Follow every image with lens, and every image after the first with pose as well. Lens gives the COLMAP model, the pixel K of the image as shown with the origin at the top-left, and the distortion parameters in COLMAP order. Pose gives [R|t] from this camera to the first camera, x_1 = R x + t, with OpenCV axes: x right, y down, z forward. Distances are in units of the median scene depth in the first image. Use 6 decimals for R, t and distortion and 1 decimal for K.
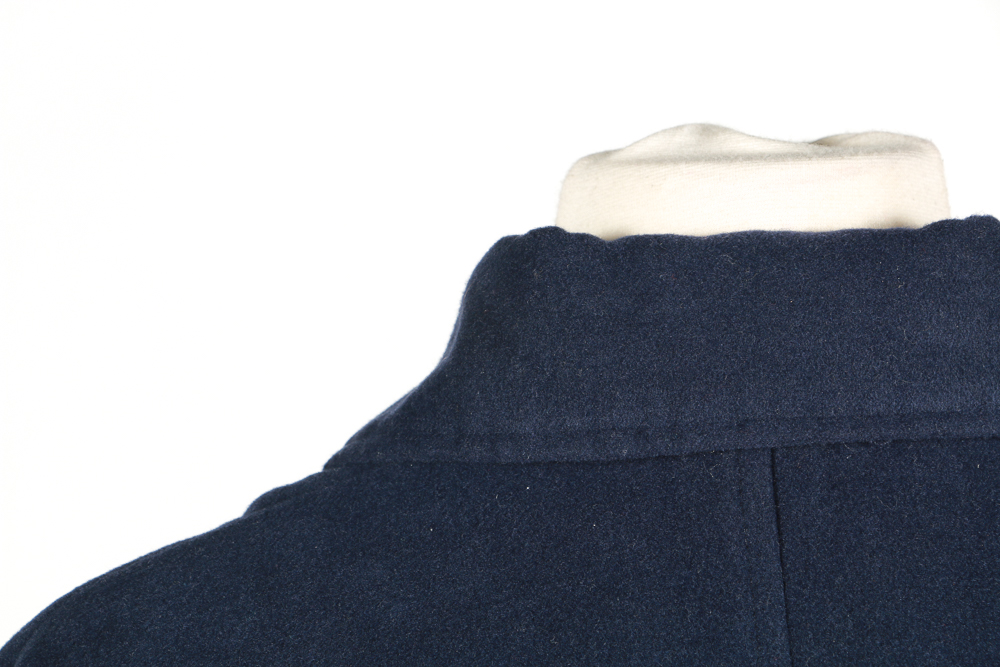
lens RADIAL K [[3931.4, 0, 499.1], [0, 3931.4, 333.7], [0, 0, 1]] dist [0.648504, 0.000000]
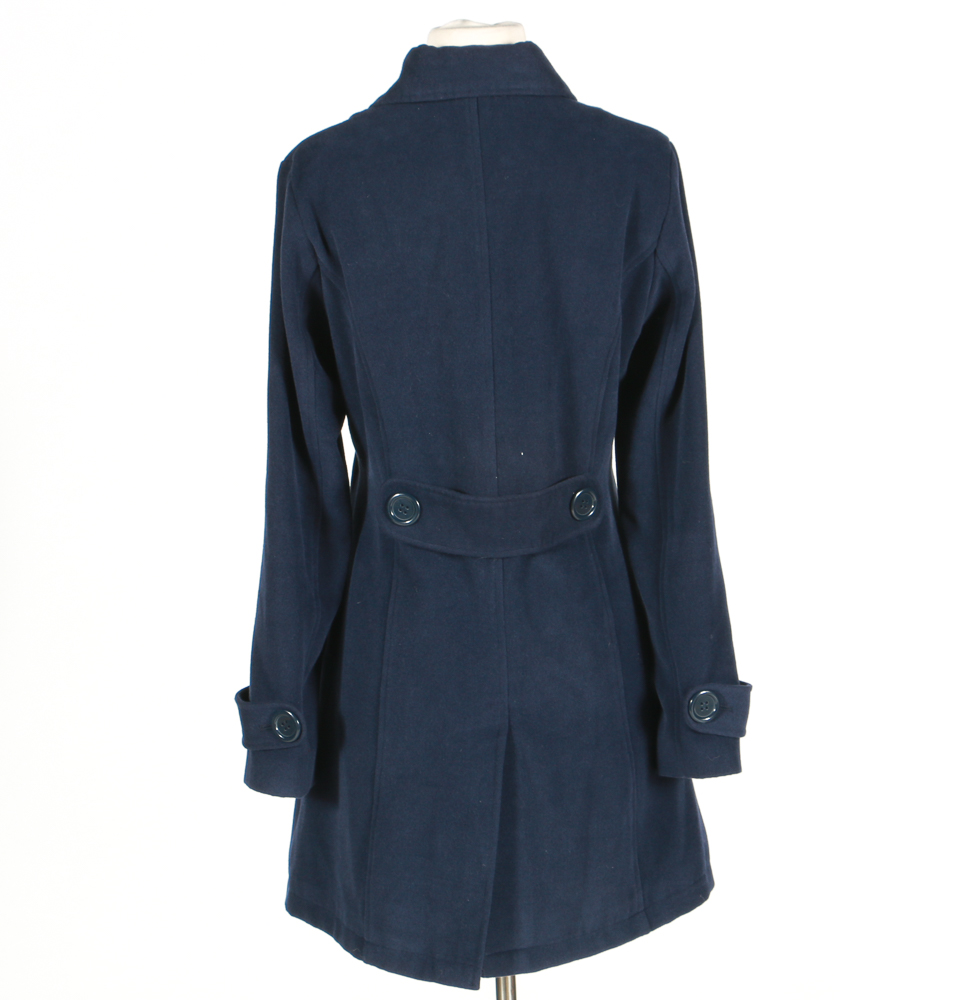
lens RADIAL K [[2377.1, 0, 487.3], [0, 2377.1, 499.9], [0, 0, 1]] dist [-0.140525, 0.000000]
pose [[0.999930, -0.009192, 0.007404, 0.056455], [0.008124, 0.991052, 0.133225, 0.114571], [-0.008562, -0.133156, 0.991058, -1.486626]]
